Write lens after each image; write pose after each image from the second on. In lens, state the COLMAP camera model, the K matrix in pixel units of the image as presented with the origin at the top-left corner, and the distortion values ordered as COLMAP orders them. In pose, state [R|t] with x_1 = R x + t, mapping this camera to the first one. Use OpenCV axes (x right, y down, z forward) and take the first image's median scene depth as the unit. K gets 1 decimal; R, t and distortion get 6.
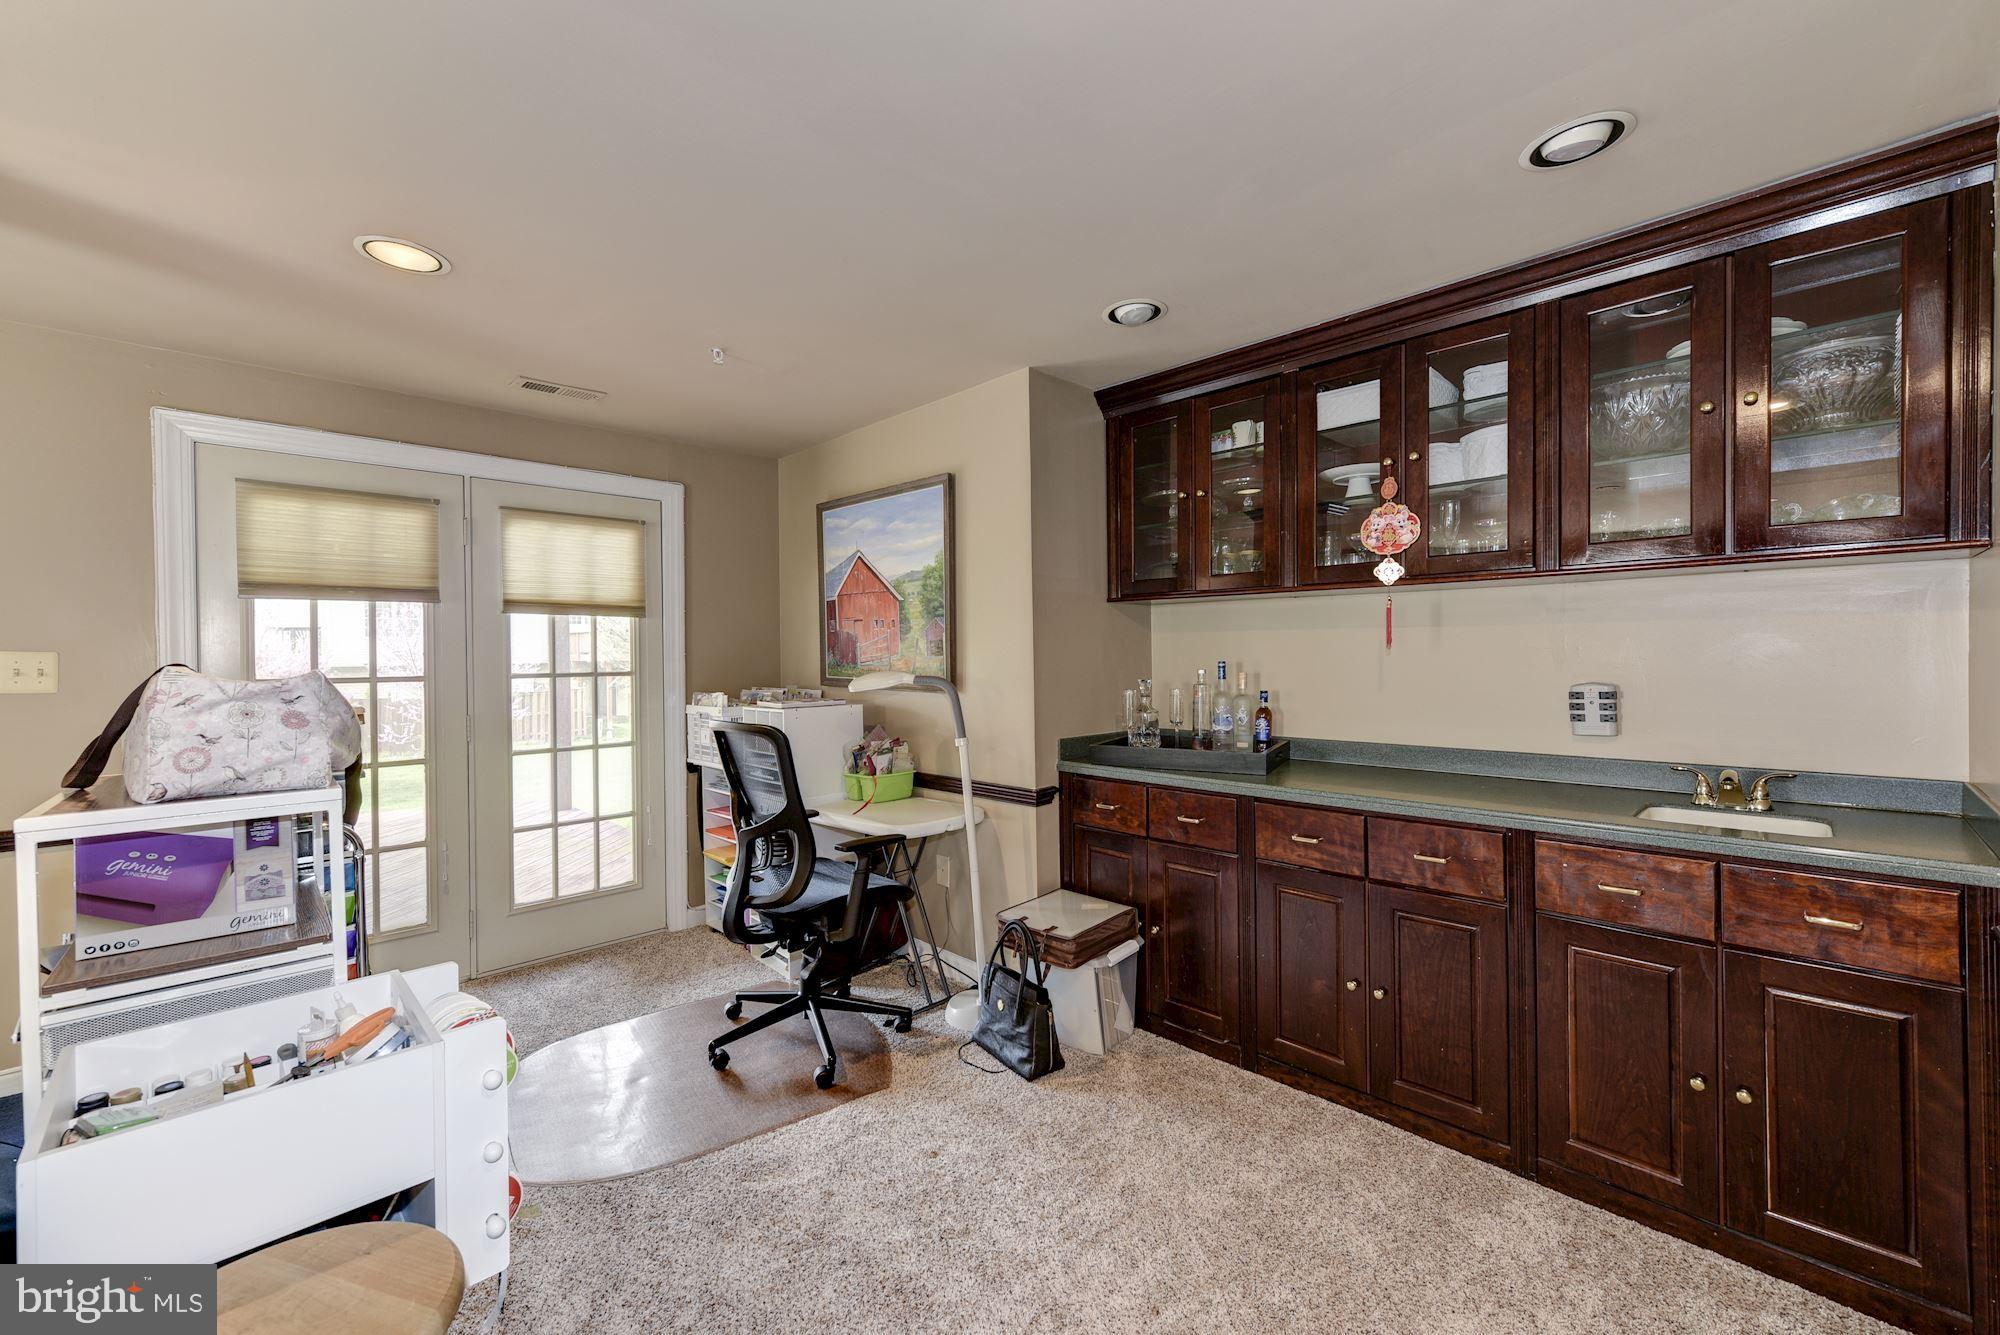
lens RADIAL K [[794.7, 0, 1004.2], [0, 794.7, 664.7], [0, 0, 1]] dist [0.001284, 0.000242]
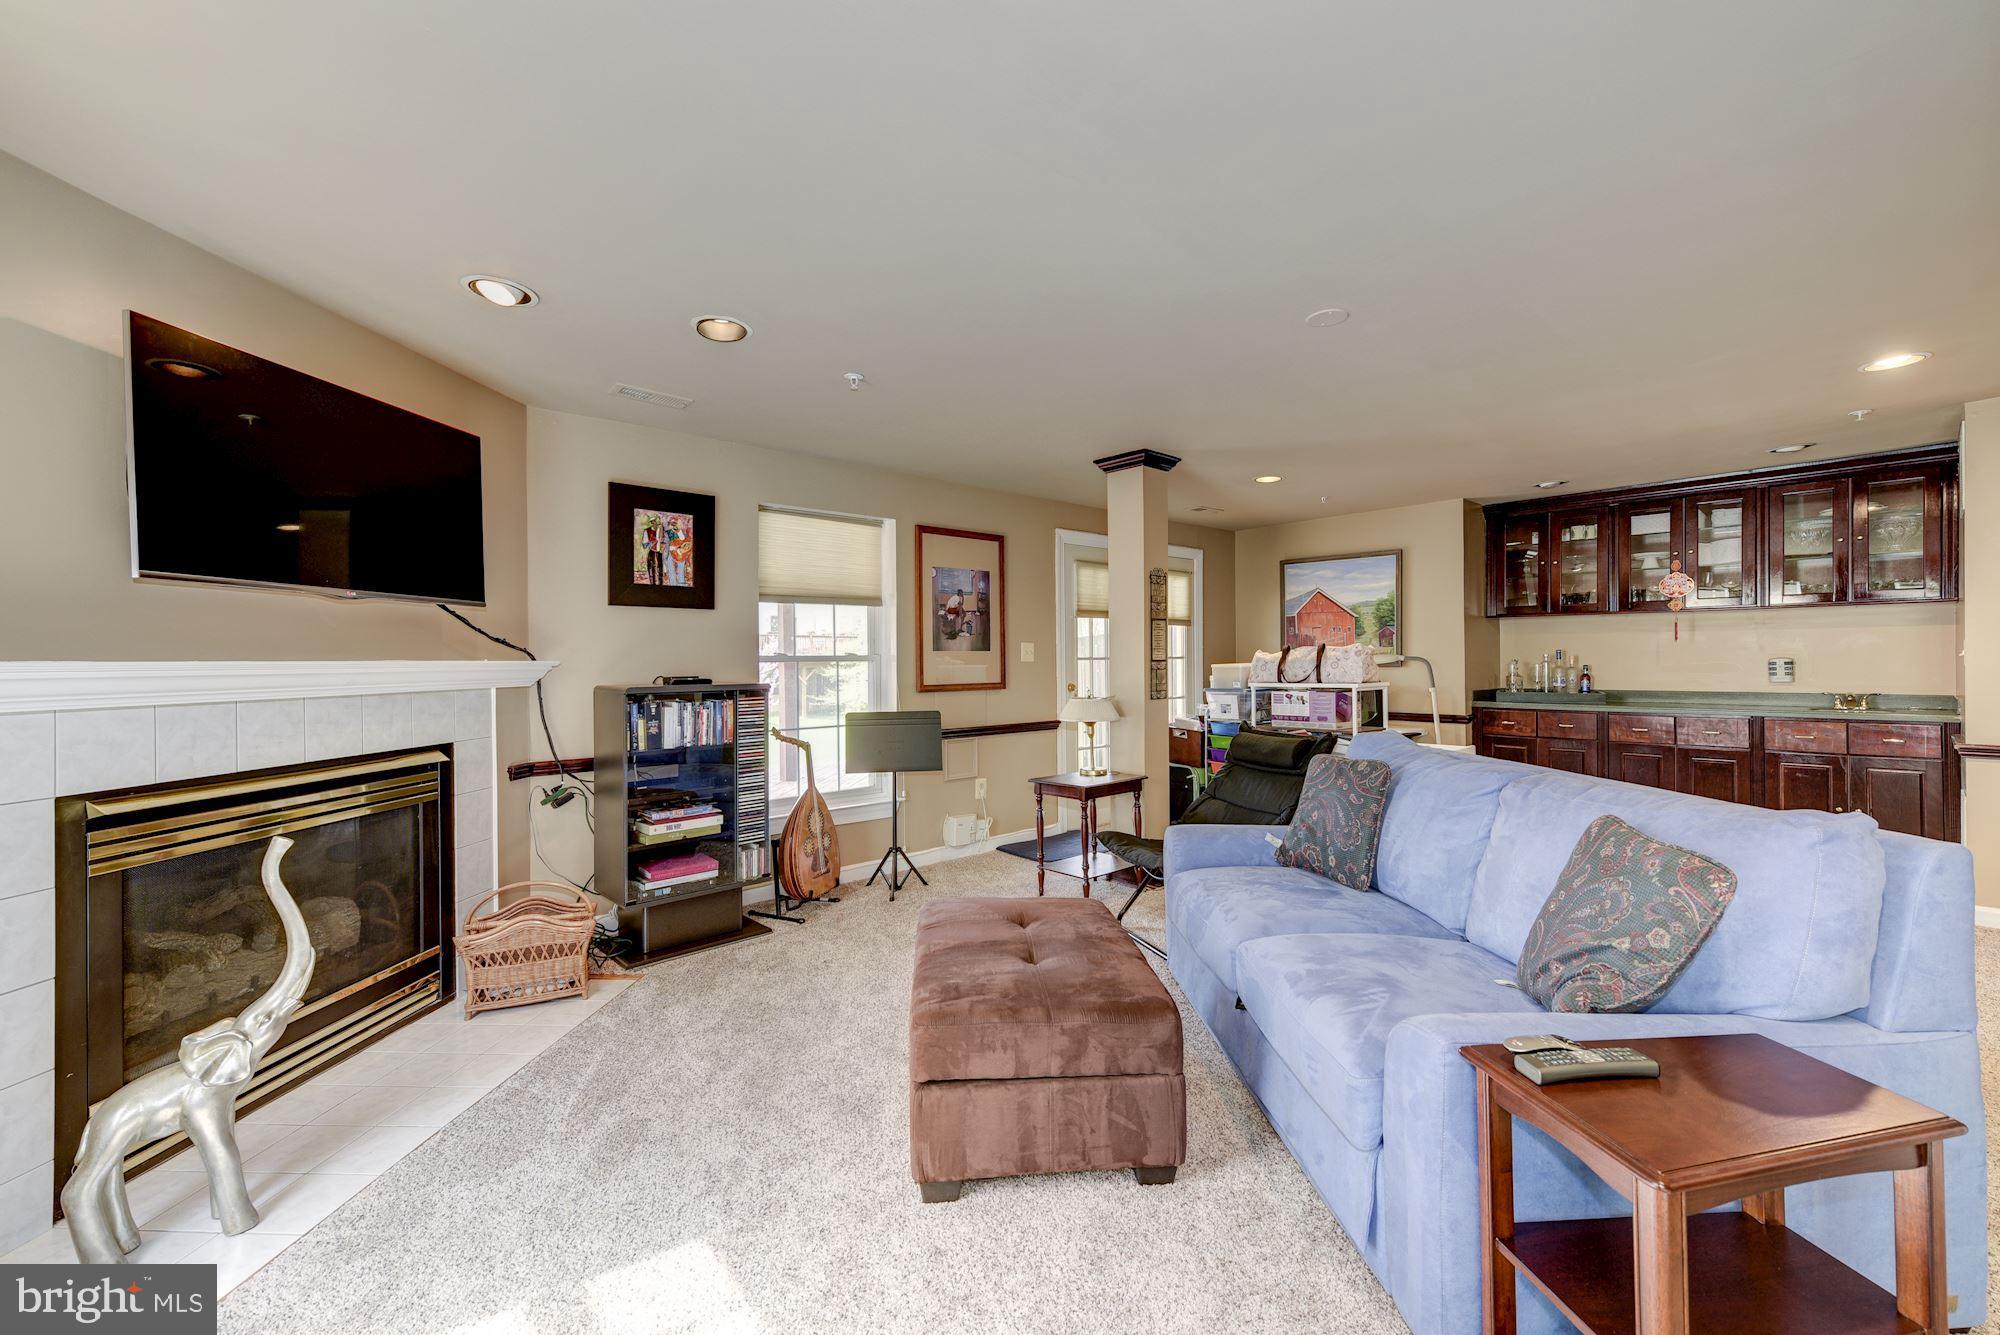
lens RADIAL K [[794.7, 0, 1004.2], [0, 794.7, 664.7], [0, 0, 1]] dist [0.001284, 0.000242]
pose [[0.997740, 0.001636, -0.067168, -0.943506], [-0.002018, 0.999982, -0.005621, 0.046358], [0.067157, 0.005744, 0.997726, -1.002407]]
